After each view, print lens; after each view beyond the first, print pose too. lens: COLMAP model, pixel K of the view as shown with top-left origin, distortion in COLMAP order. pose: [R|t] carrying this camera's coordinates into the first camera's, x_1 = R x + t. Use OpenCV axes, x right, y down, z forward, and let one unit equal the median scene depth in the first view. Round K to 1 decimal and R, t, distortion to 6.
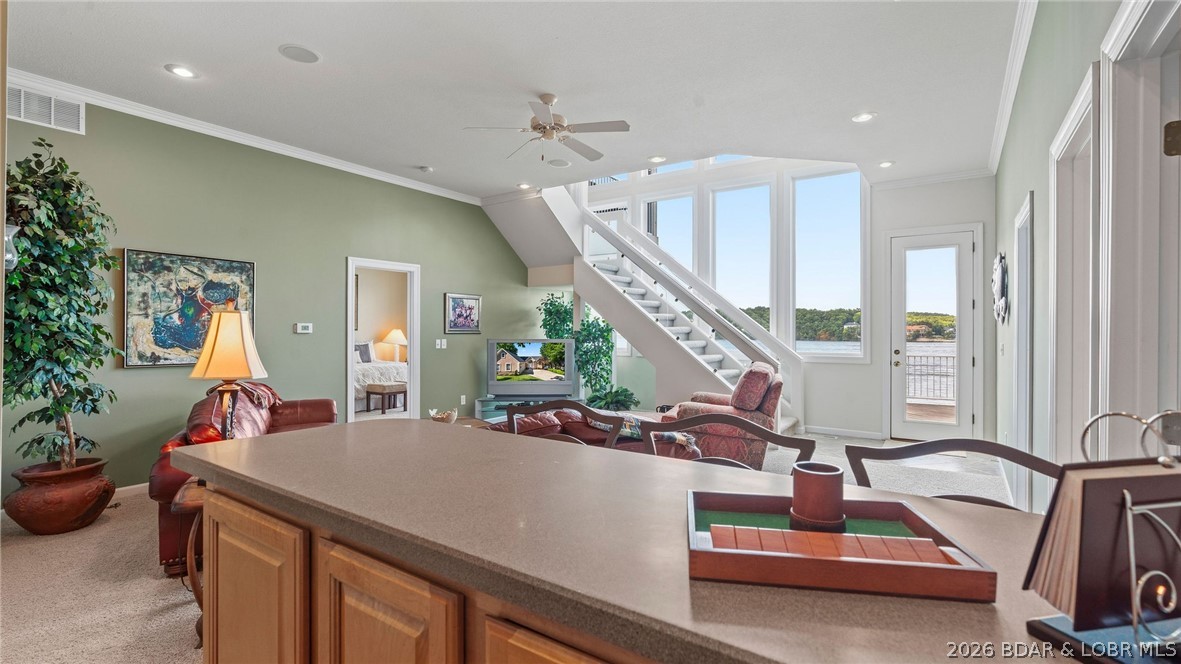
lens RADIAL K [[522.0, 0, 590.5], [0, 522.0, 332.0], [0, 0, 1]] dist [-0.000338, 0.000195]
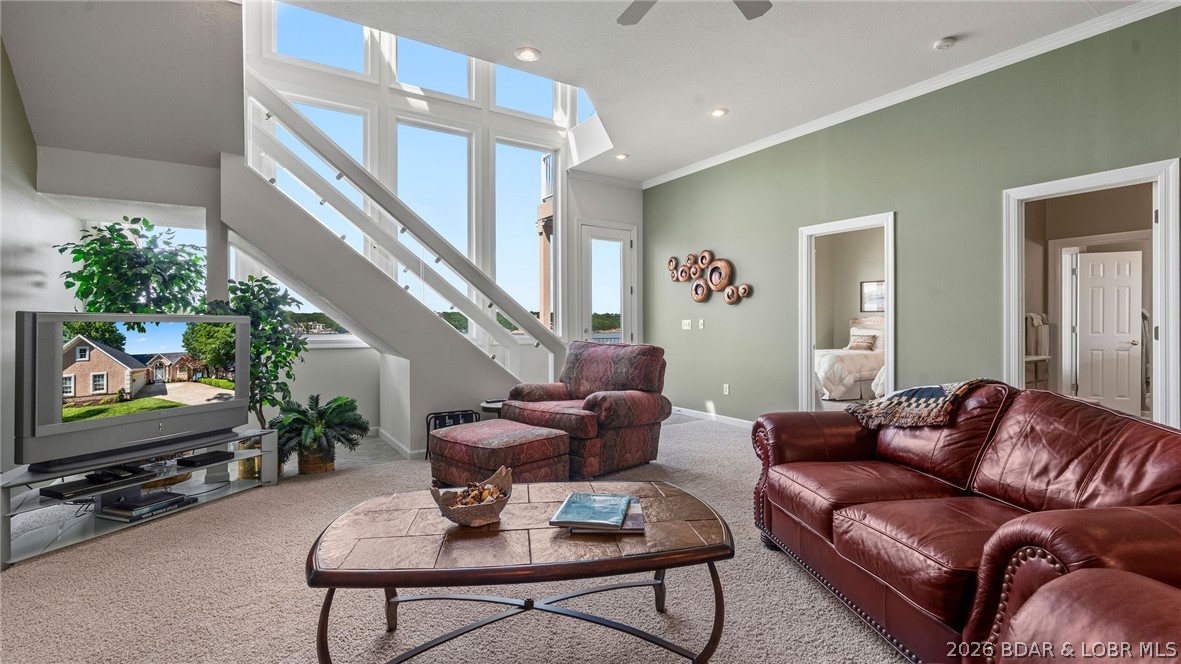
lens RADIAL K [[522.0, 0, 590.5], [0, 522.0, 332.0], [0, 0, 1]] dist [-0.000338, 0.000195]
pose [[0.412200, -0.005674, 0.911076, -0.461637], [0.006600, 0.999973, 0.003242, 0.037858], [-0.911070, 0.004677, 0.412226, 0.632208]]
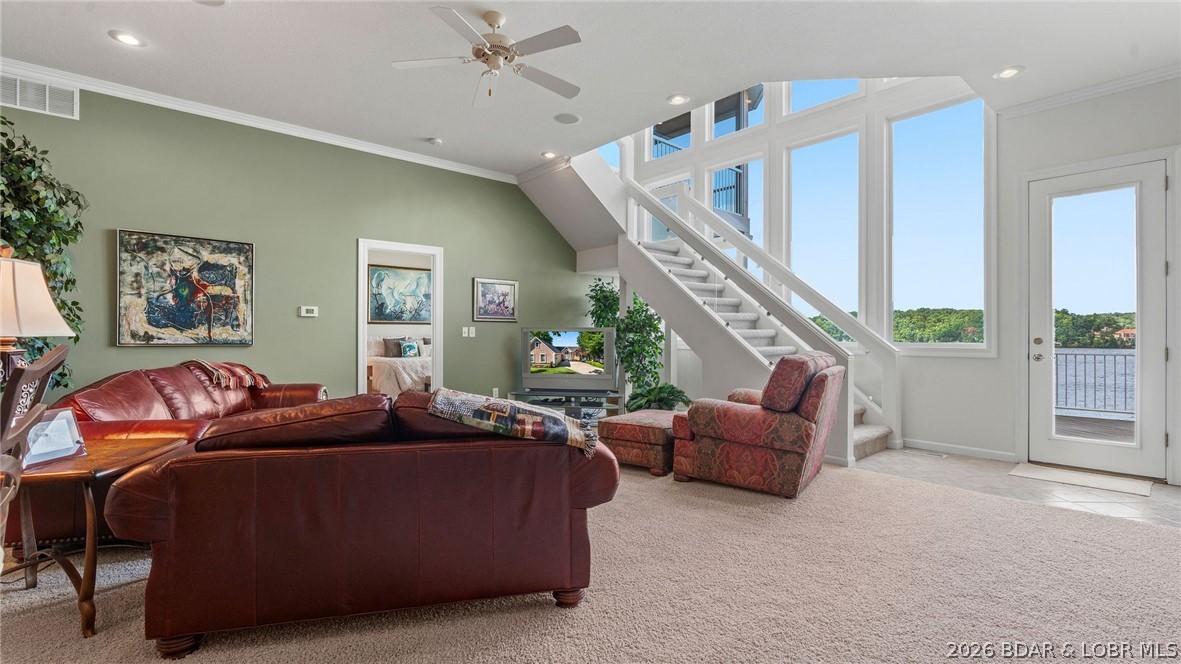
lens RADIAL K [[522.0, 0, 590.5], [0, 522.0, 332.0], [0, 0, 1]] dist [-0.000338, 0.000195]
pose [[0.968903, -0.001165, -0.247439, 0.188636], [-0.000521, 0.999977, -0.006749, 0.034818], [0.247441, 0.006668, 0.968880, 0.174137]]
